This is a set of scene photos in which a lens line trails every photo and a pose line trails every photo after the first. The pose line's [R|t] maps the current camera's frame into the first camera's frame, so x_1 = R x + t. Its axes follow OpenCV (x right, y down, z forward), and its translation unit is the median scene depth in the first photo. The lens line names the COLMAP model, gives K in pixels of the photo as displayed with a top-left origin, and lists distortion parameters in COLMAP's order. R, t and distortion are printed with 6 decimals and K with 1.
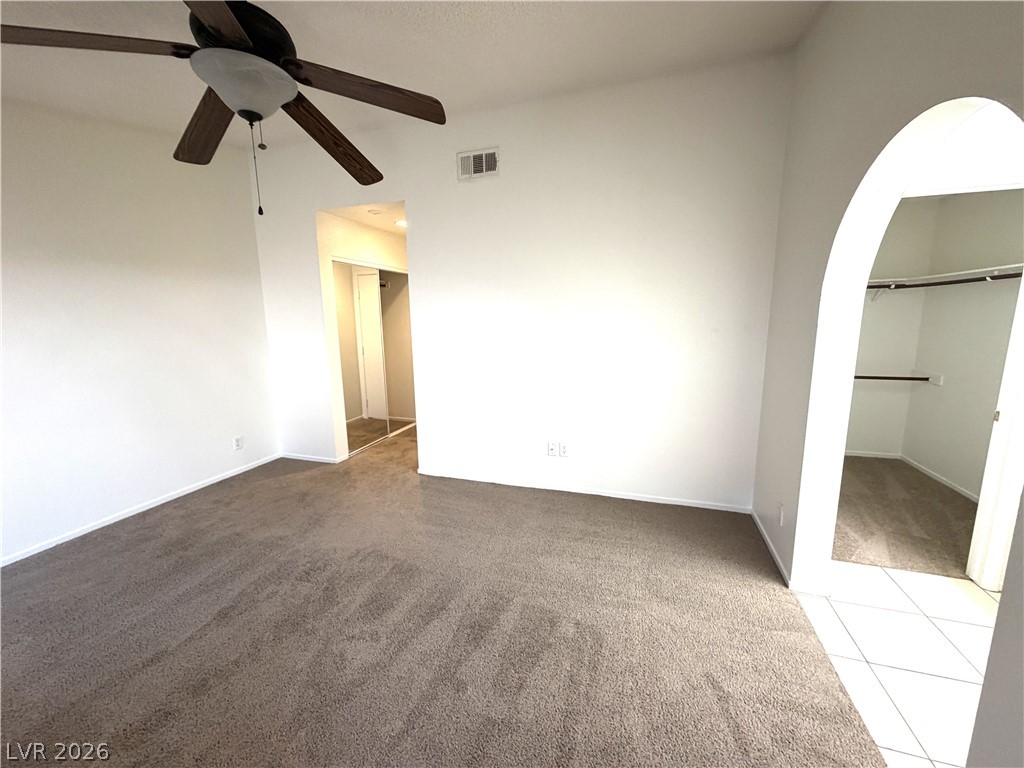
lens RADIAL K [[409.3, 0, 510.1], [0, 409.3, 384.3], [0, 0, 1]] dist [-0.000139, -0.000136]
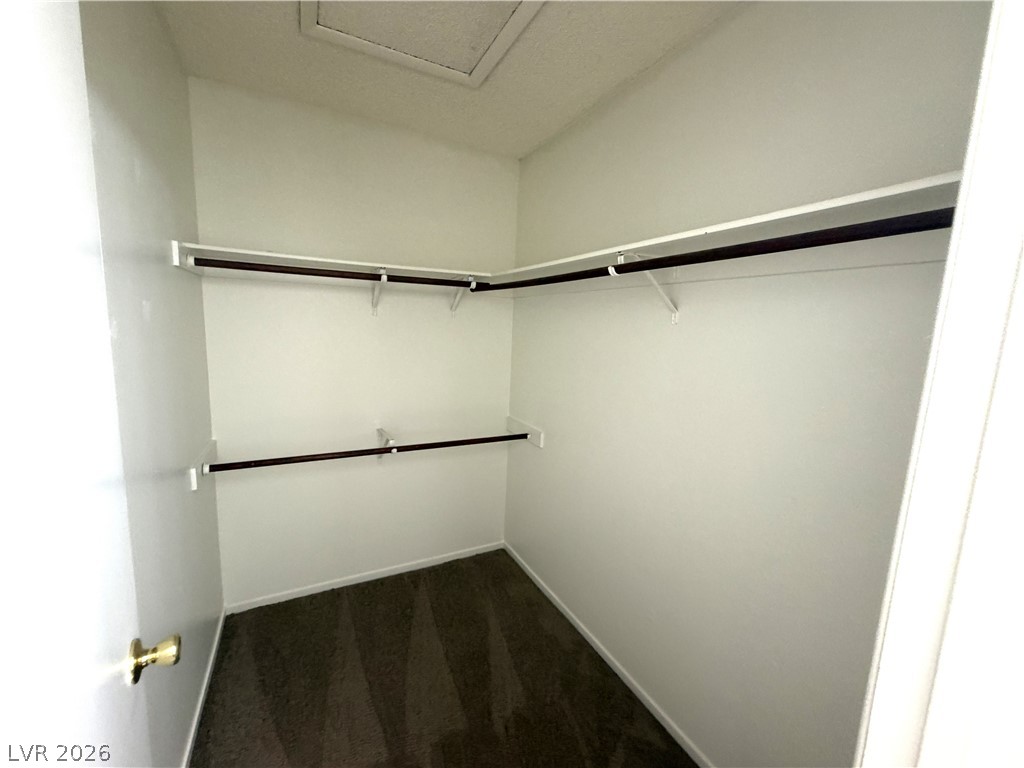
lens RADIAL K [[409.3, 0, 510.1], [0, 409.3, 384.3], [0, 0, 1]] dist [-0.000139, -0.000136]
pose [[0.704545, -0.063288, 0.706832, 0.559356], [0.068756, 0.997417, 0.020773, -0.109255], [-0.706321, 0.033963, 0.707076, 0.565612]]
